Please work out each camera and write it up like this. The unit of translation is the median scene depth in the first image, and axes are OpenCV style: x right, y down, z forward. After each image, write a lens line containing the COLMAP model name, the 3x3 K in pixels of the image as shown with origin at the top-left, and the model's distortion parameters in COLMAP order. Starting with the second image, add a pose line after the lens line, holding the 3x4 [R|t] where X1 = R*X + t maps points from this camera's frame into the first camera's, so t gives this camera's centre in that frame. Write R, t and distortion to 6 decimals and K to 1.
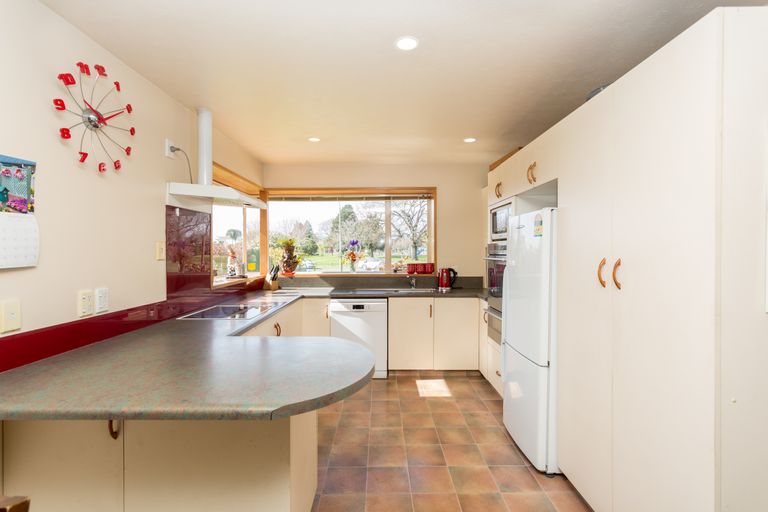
lens RADIAL K [[367.6, 0, 387.8], [0, 367.6, 253.1], [0, 0, 1]] dist [0.003594, -0.000841]
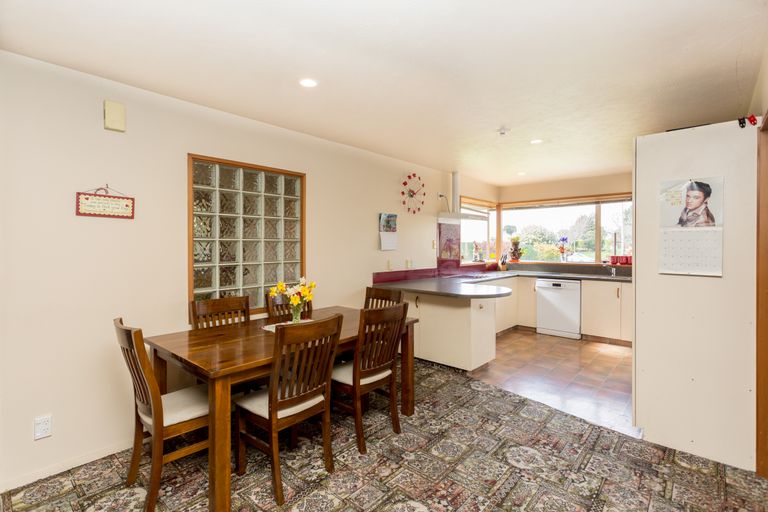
lens RADIAL K [[367.6, 0, 385.8], [0, 367.6, 249.6], [0, 0, 1]] dist [0.003594, -0.000841]
pose [[0.749928, 0.012181, -0.661407, 0.357420], [-0.008573, 0.999925, 0.008696, 0.003949], [0.661464, -0.000851, 0.749976, -0.486295]]
